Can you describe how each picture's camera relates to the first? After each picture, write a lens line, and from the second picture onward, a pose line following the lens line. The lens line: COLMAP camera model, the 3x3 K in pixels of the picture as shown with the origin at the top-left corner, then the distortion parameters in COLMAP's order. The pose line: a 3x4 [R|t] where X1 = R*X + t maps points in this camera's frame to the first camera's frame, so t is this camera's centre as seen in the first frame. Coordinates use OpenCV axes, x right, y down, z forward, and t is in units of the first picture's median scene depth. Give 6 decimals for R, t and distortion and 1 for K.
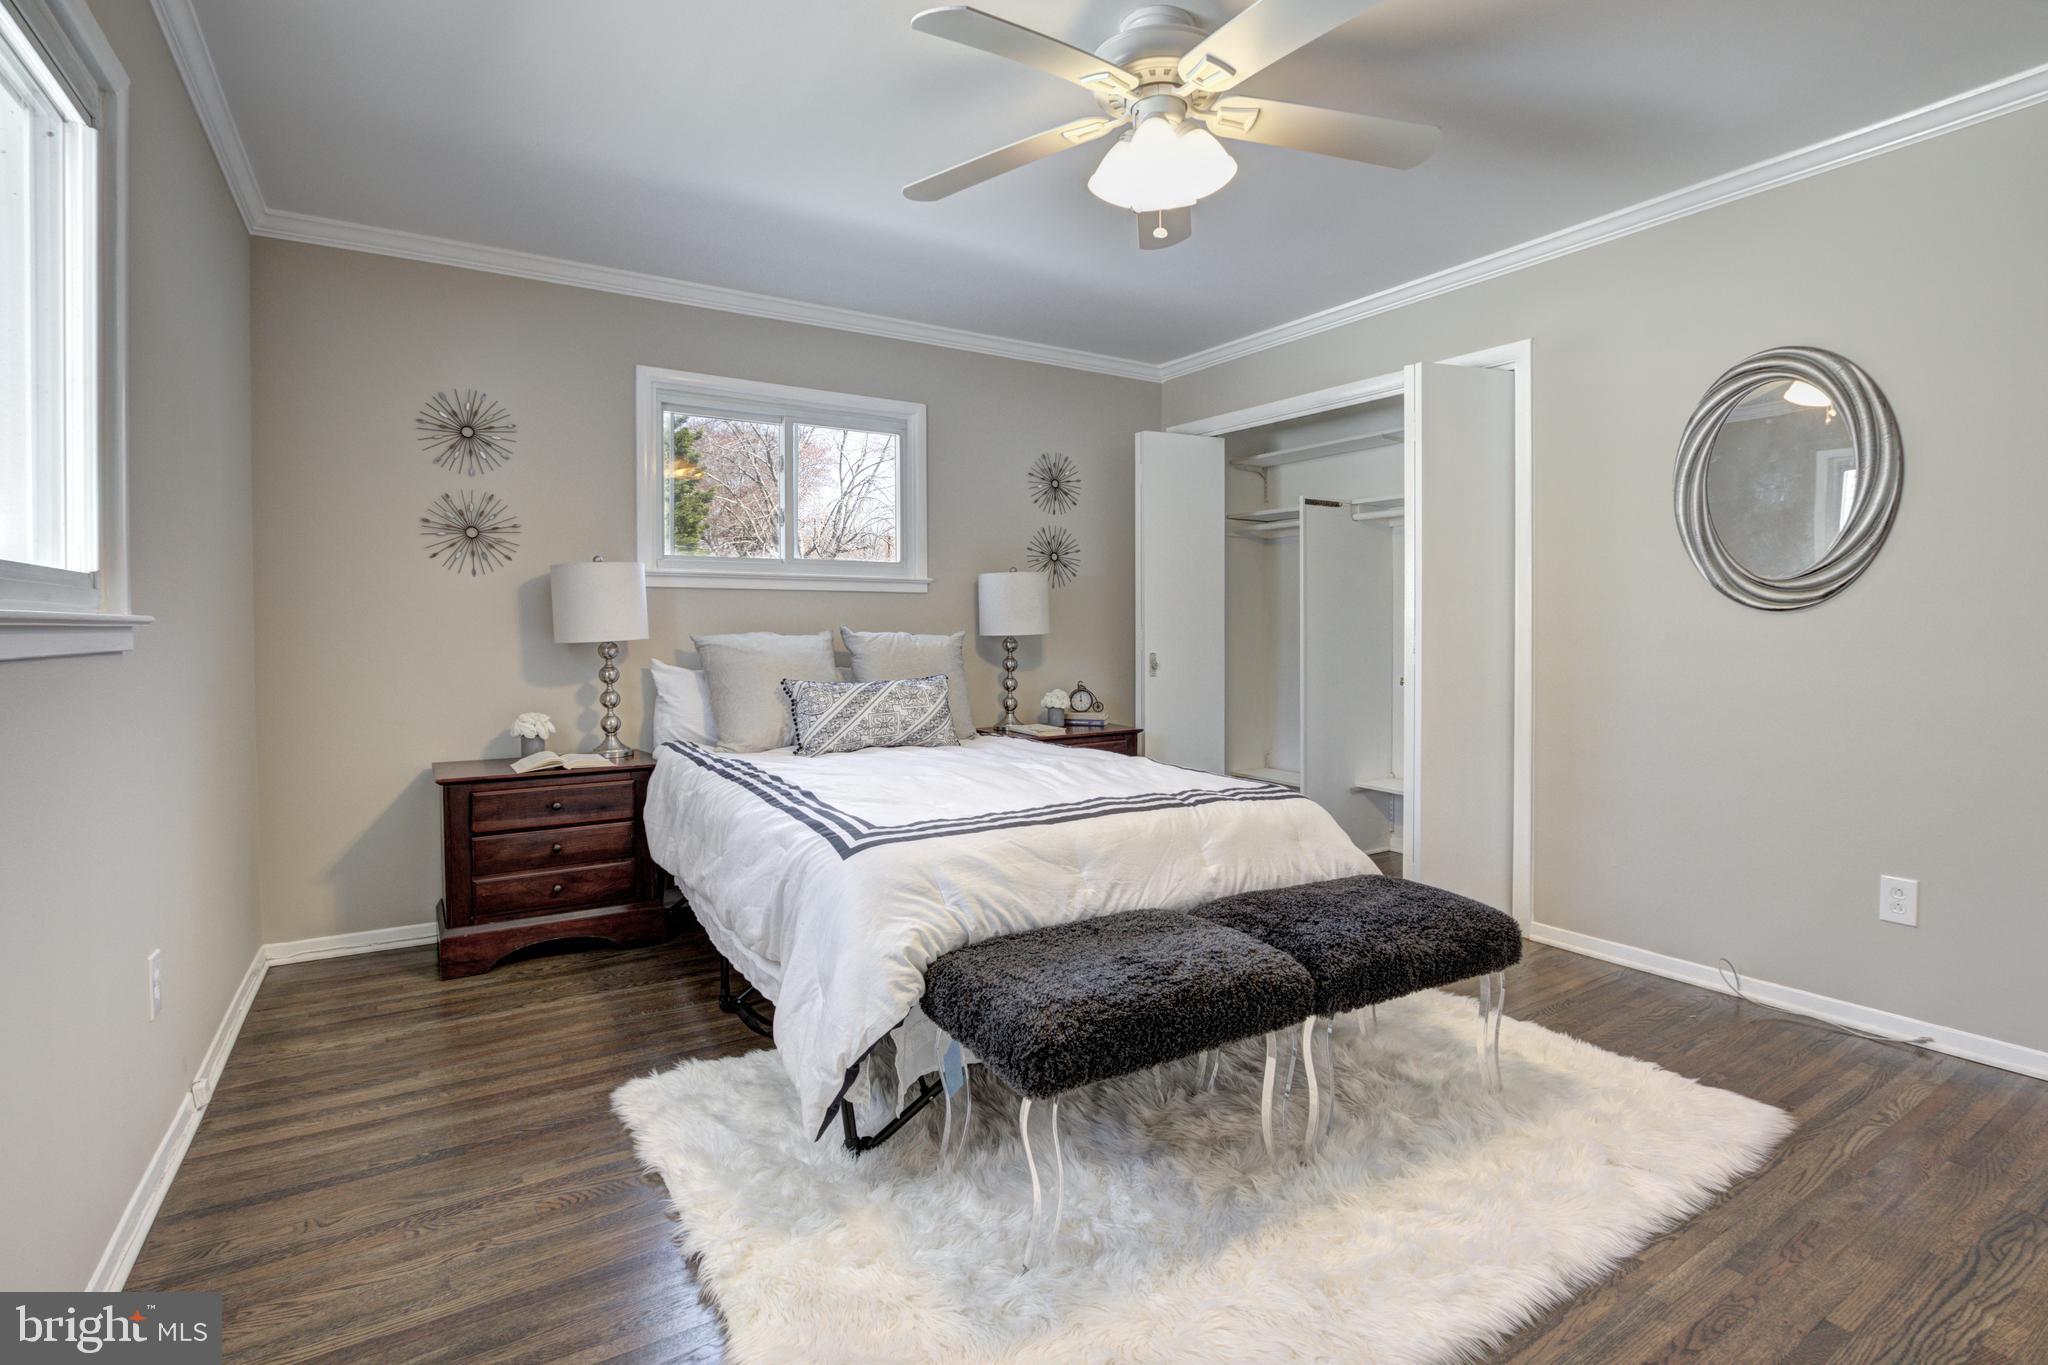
lens RADIAL K [[958.1, 0, 995.5], [0, 958.1, 680.1], [0, 0, 1]] dist [-0.022532, 0.000427]
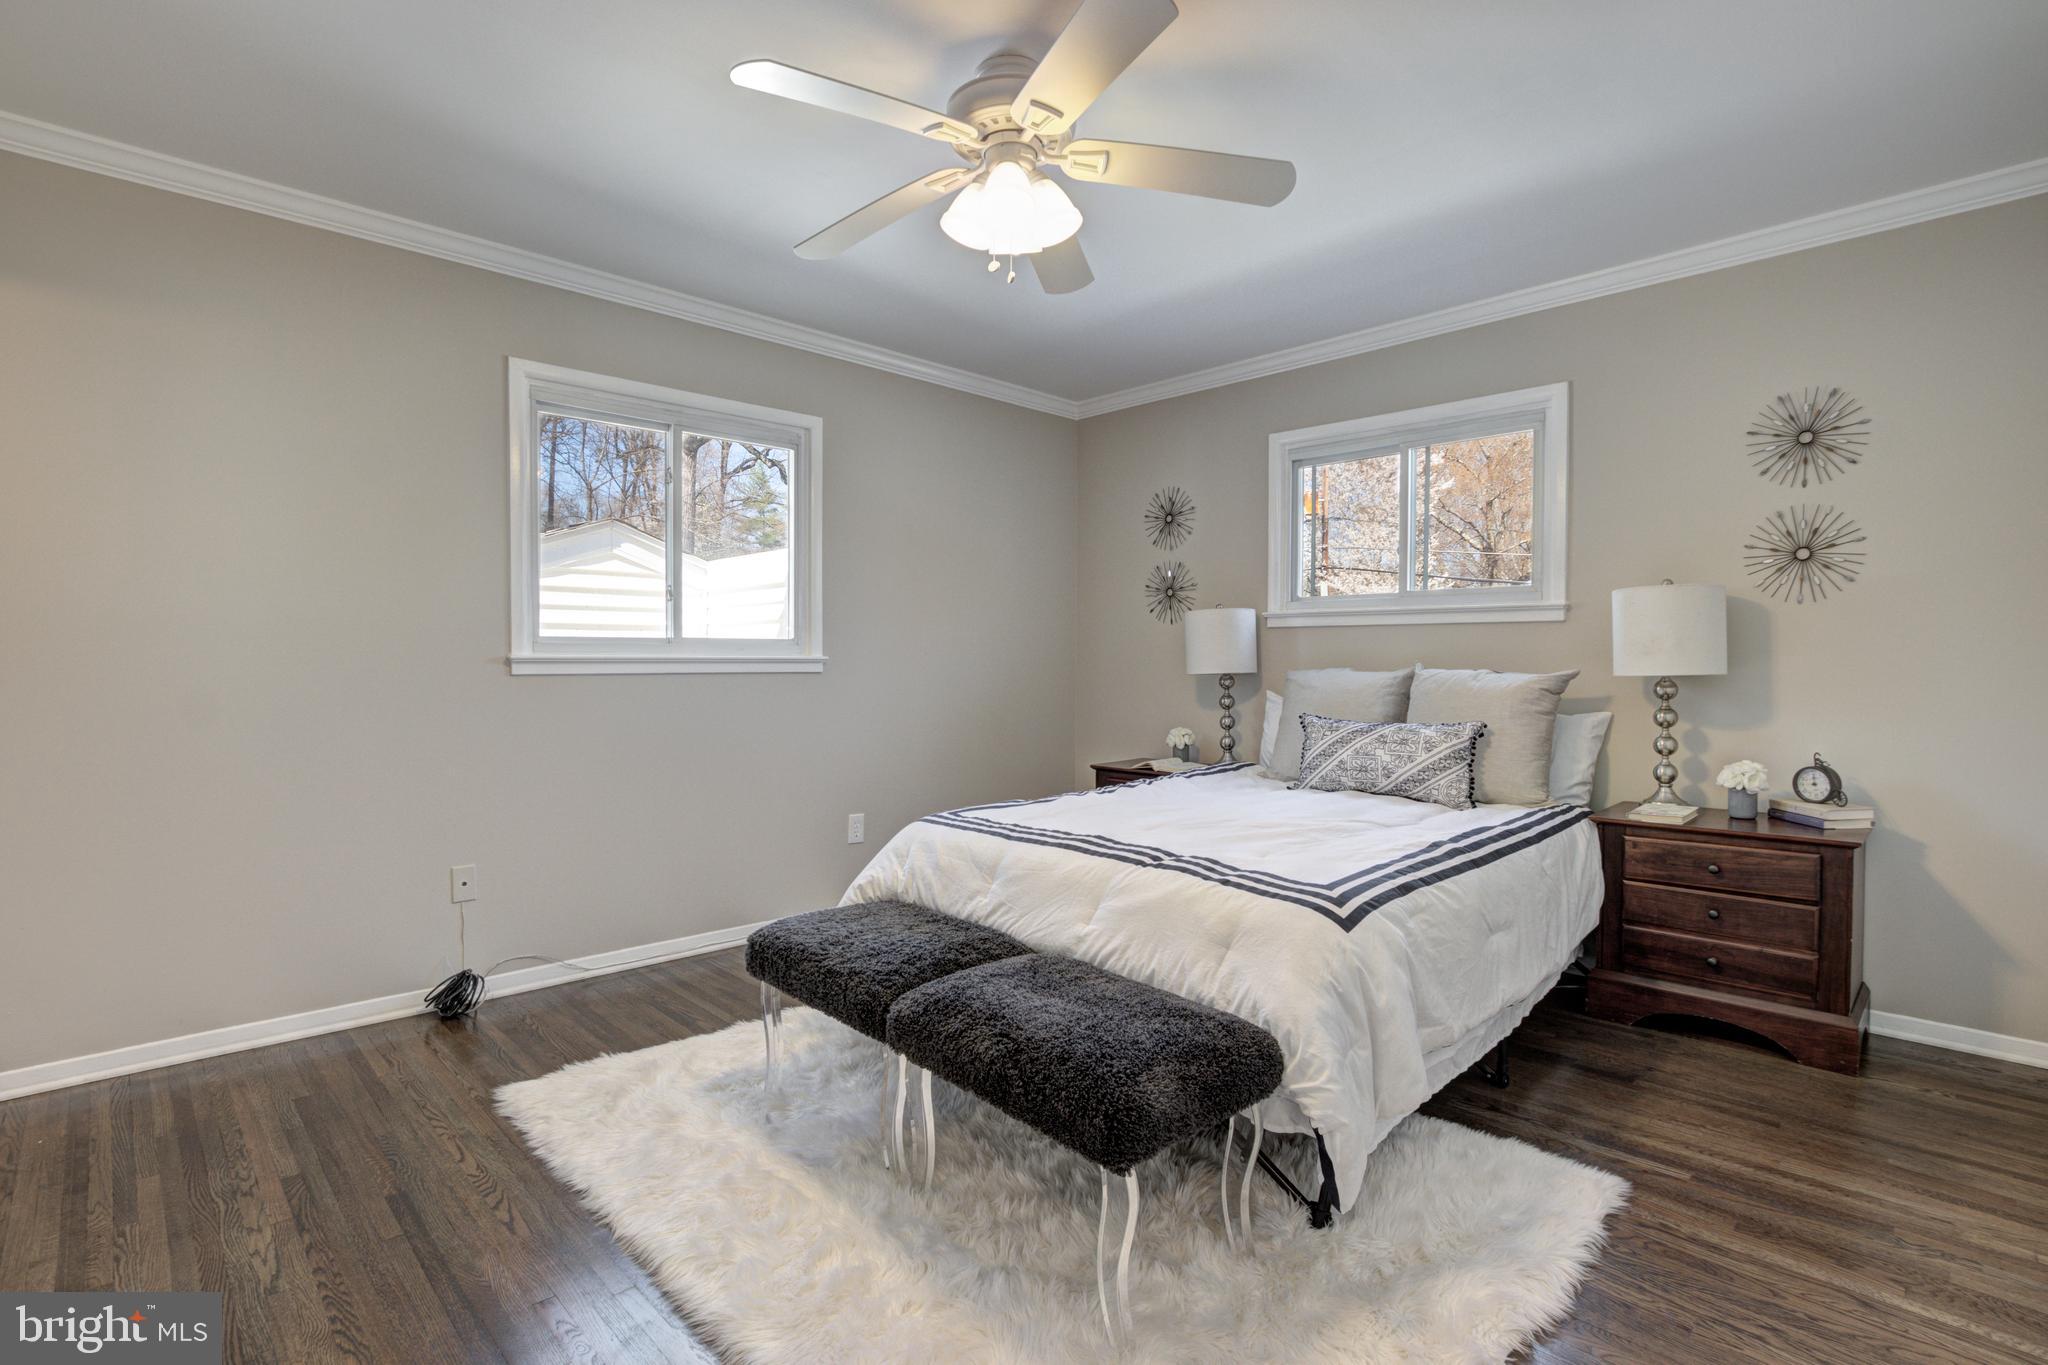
lens RADIAL K [[958.1, 0, 995.5], [0, 958.1, 680.1], [0, 0, 1]] dist [-0.022532, 0.000427]
pose [[0.217337, 0.021611, -0.975857, 0.731529], [-0.054475, 0.998465, 0.009979, -0.029672], [0.974575, 0.050991, 0.218181, 0.465113]]
